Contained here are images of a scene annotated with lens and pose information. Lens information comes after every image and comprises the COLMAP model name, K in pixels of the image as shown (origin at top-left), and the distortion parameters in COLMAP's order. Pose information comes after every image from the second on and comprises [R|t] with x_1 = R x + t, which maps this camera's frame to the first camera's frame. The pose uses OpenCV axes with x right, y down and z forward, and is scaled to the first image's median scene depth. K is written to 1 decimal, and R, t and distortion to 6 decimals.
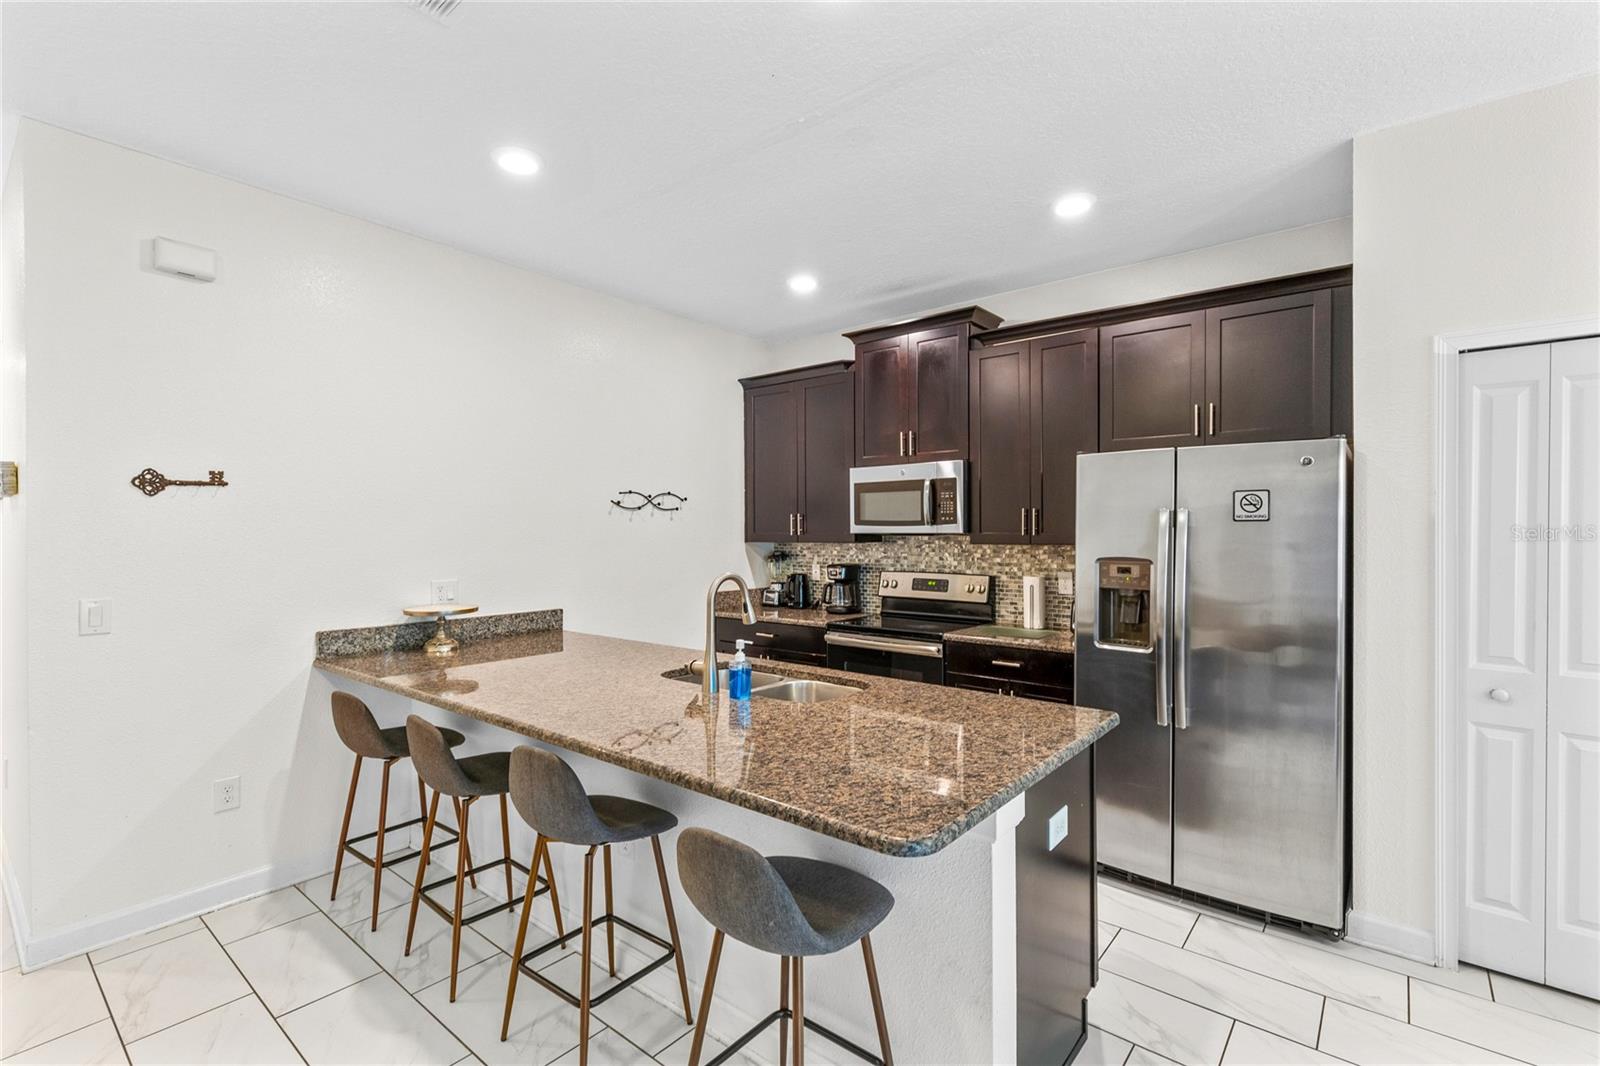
lens RADIAL K [[728.3, 0, 811.6], [0, 728.3, 533.2], [0, 0, 1]] dist [0.008457, -0.001566]
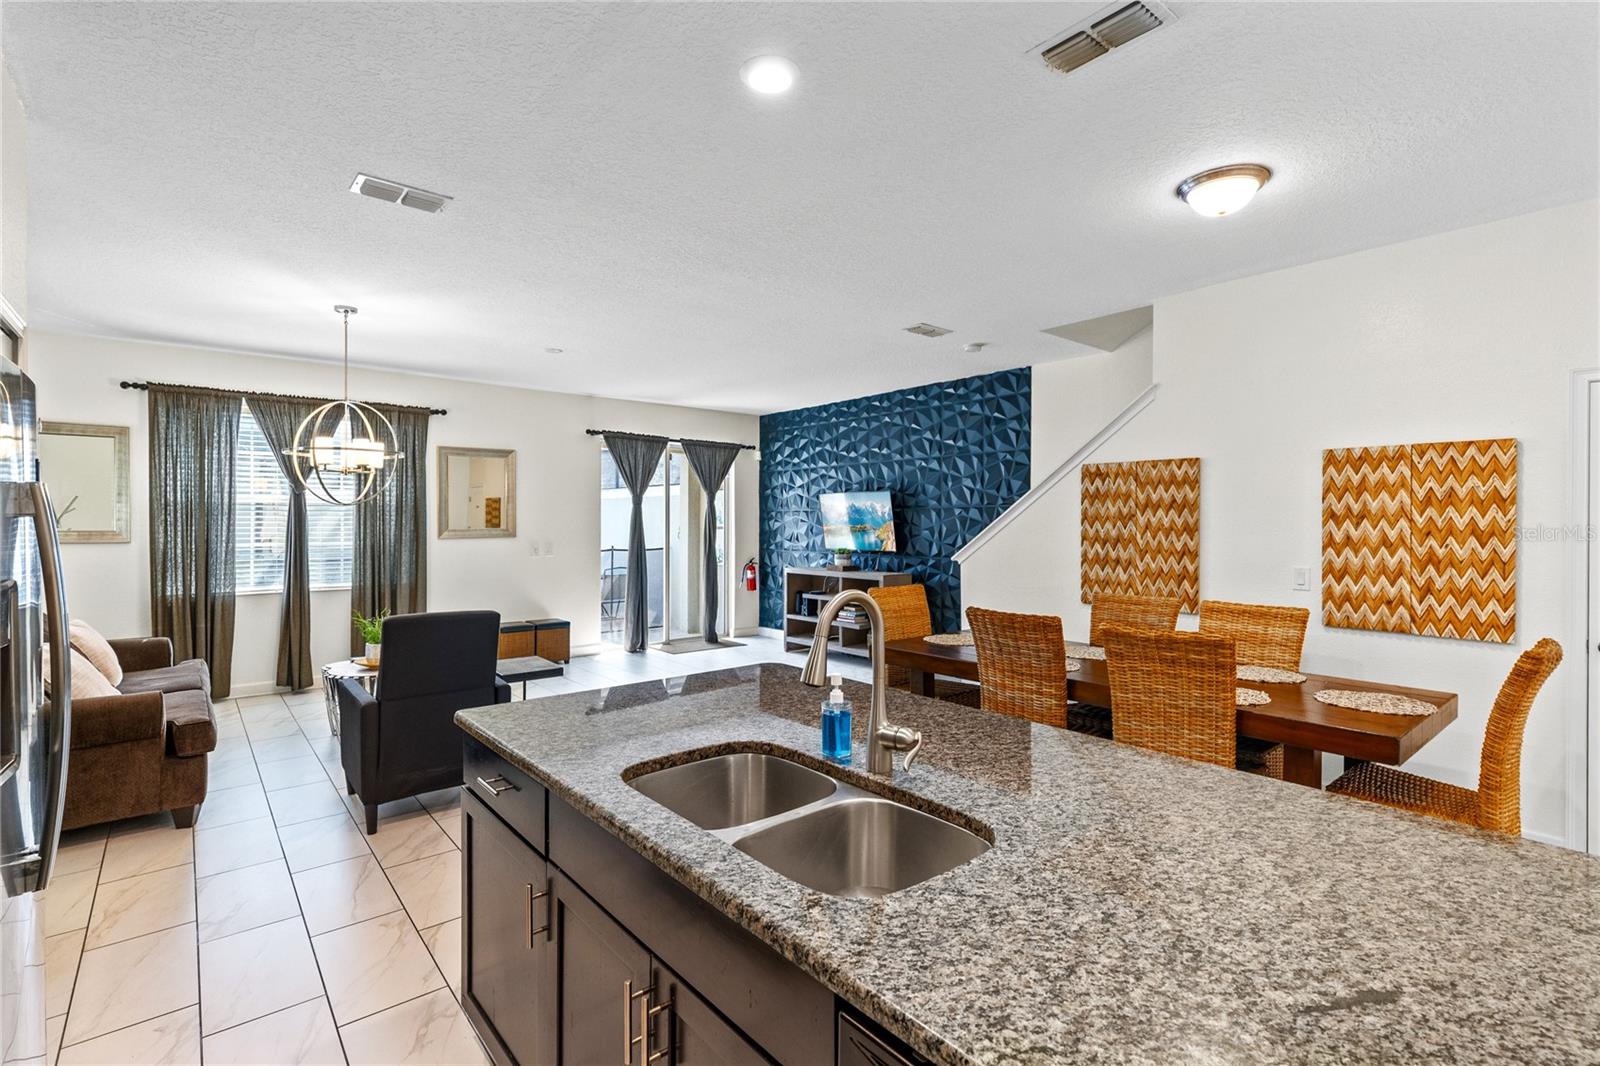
lens RADIAL K [[728.3, 0, 783.6], [0, 728.3, 522.6], [0, 0, 1]] dist [0.008457, -0.001566]
pose [[-0.977598, 0.002720, 0.210464, -0.106515], [0.003409, 0.999990, 0.002909, -0.004044], [-0.210454, 0.003561, -0.977597, 0.921041]]
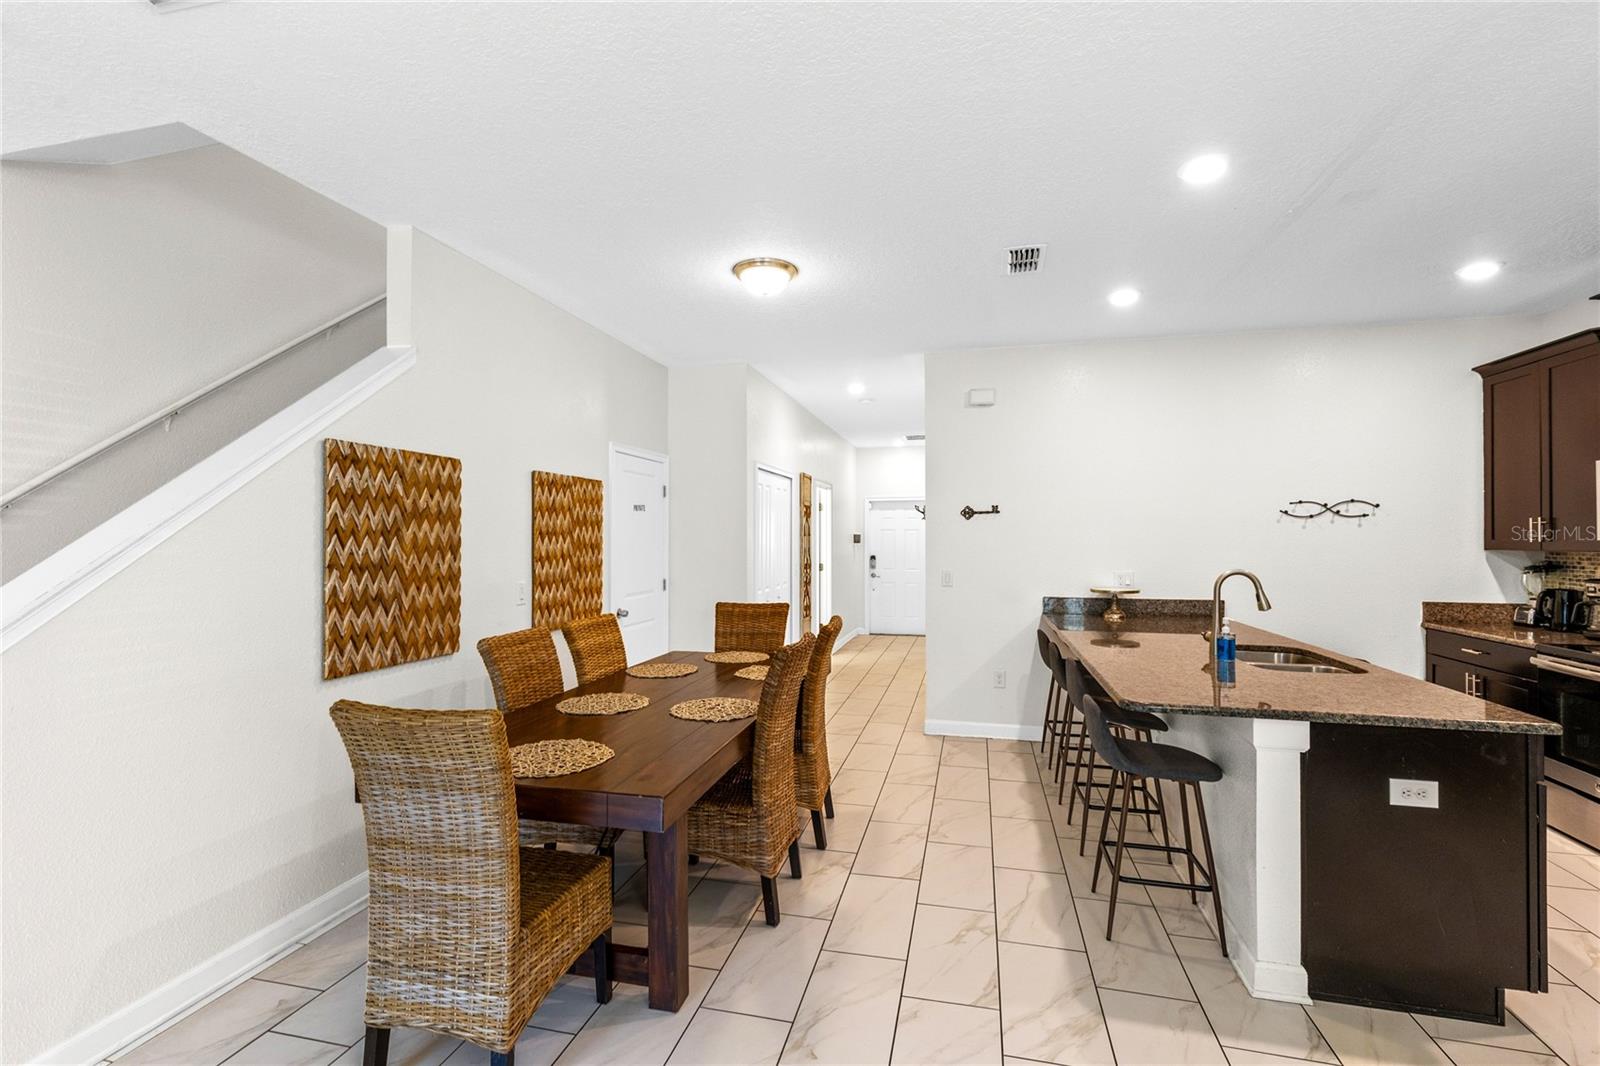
lens RADIAL K [[728.3, 0, 789.8], [0, 728.3, 538.3], [0, 0, 1]] dist [0.008457, -0.001566]
pose [[0.414202, 0.003571, -0.910178, 0.435653], [-0.001841, 0.999994, 0.003086, -0.003199], [0.910183, 0.000398, 0.414206, -0.165246]]
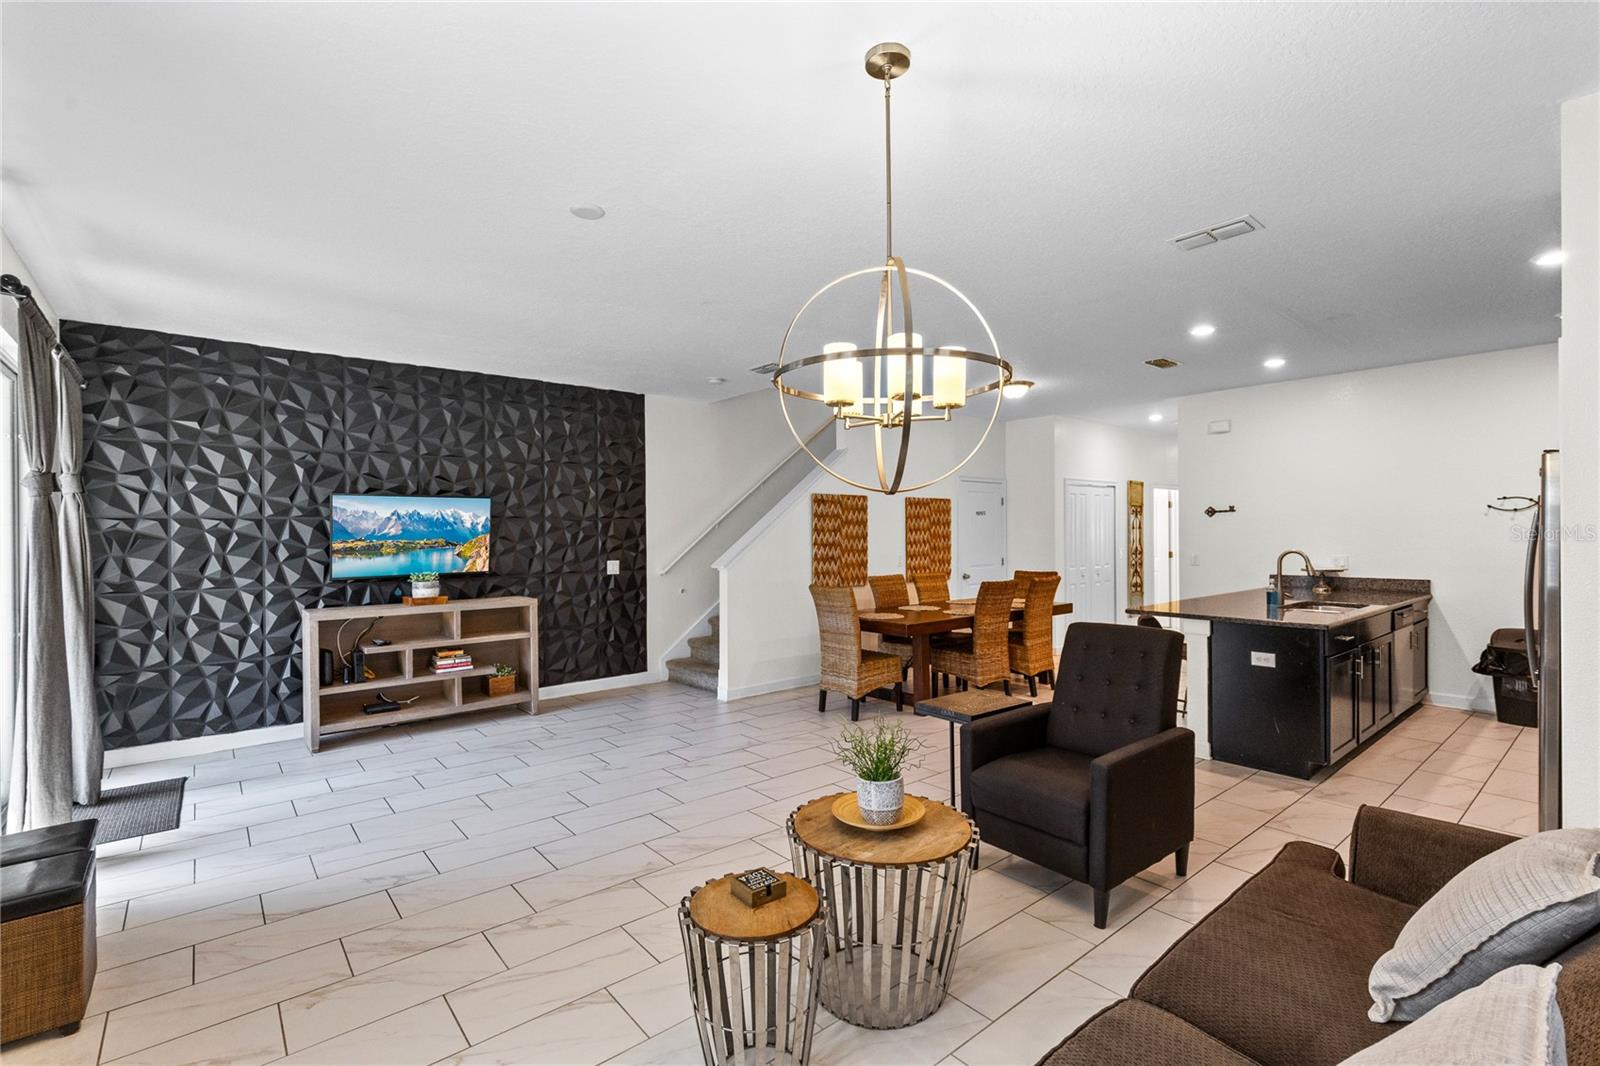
lens RADIAL K [[728.3, 0, 792.5], [0, 728.3, 536.6], [0, 0, 1]] dist [0.008457, -0.001566]
pose [[-0.207080, 0.009479, -0.978278, 1.283980], [0.006338, 0.999945, 0.008347, -0.005991], [0.978303, -0.004472, -0.207129, 0.021866]]
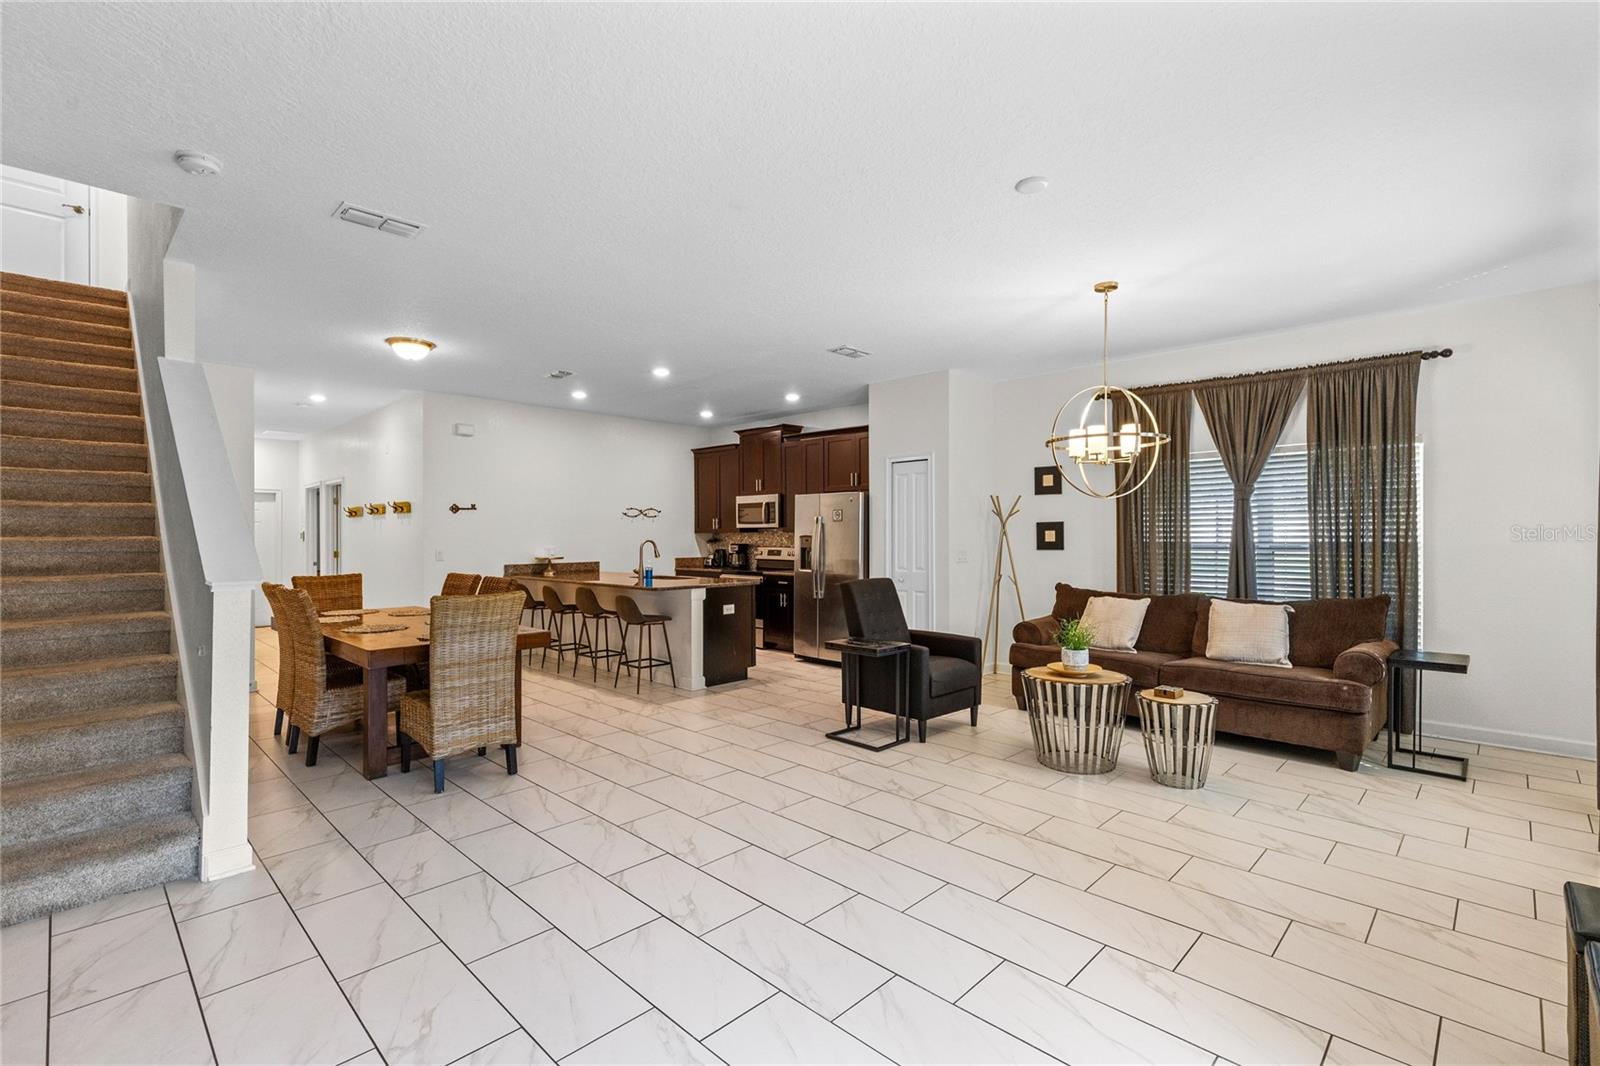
lens RADIAL K [[728.3, 0, 817.7], [0, 728.3, 532.1], [0, 0, 1]] dist [0.008457, -0.001566]
pose [[0.997031, -0.001875, -0.076979, 0.452145], [0.001415, 0.999981, -0.006033, 0.025366], [0.076989, 0.005907, 0.997014, -1.069910]]
